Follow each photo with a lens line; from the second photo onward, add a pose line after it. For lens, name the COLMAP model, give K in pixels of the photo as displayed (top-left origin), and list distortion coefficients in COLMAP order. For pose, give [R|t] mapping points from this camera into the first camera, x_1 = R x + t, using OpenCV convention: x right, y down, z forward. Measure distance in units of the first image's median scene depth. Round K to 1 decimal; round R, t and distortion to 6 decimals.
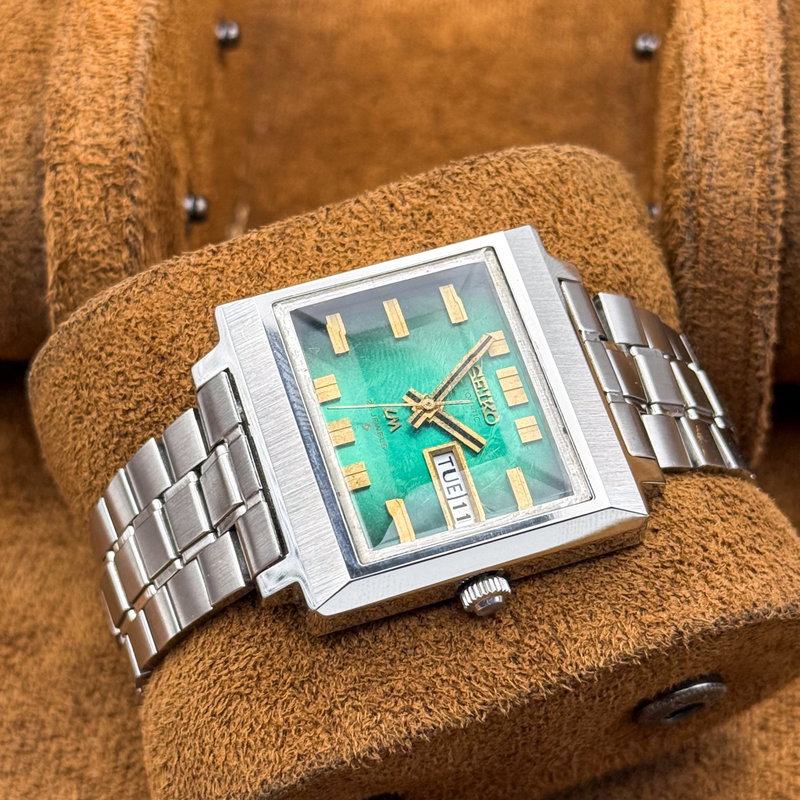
lens RADIAL K [[2082.8, 0, 399.3], [0, 2082.8, 411.5], [0, 0, 1]] dist [0.071571, 0.749755]
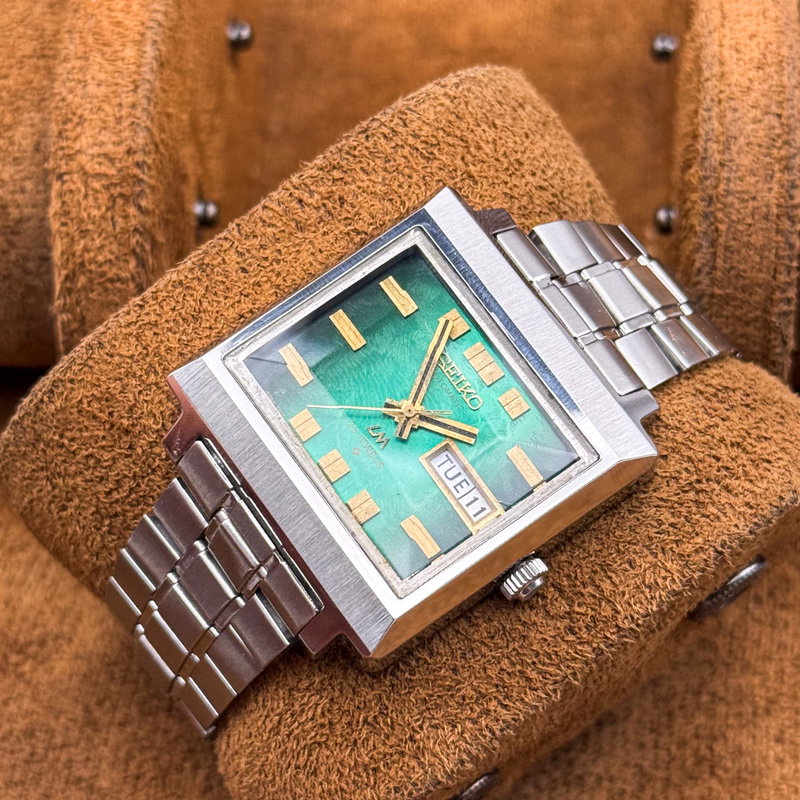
lens RADIAL K [[2082.8, 0, 399.3], [0, 2082.8, 411.5], [0, 0, 1]] dist [0.071571, 0.749755]
pose [[0.951178, -0.307919, 0.021139, -0.011267], [0.300523, 0.939583, 0.163918, -0.163181], [-0.070335, -0.149562, 0.986247, 0.036824]]
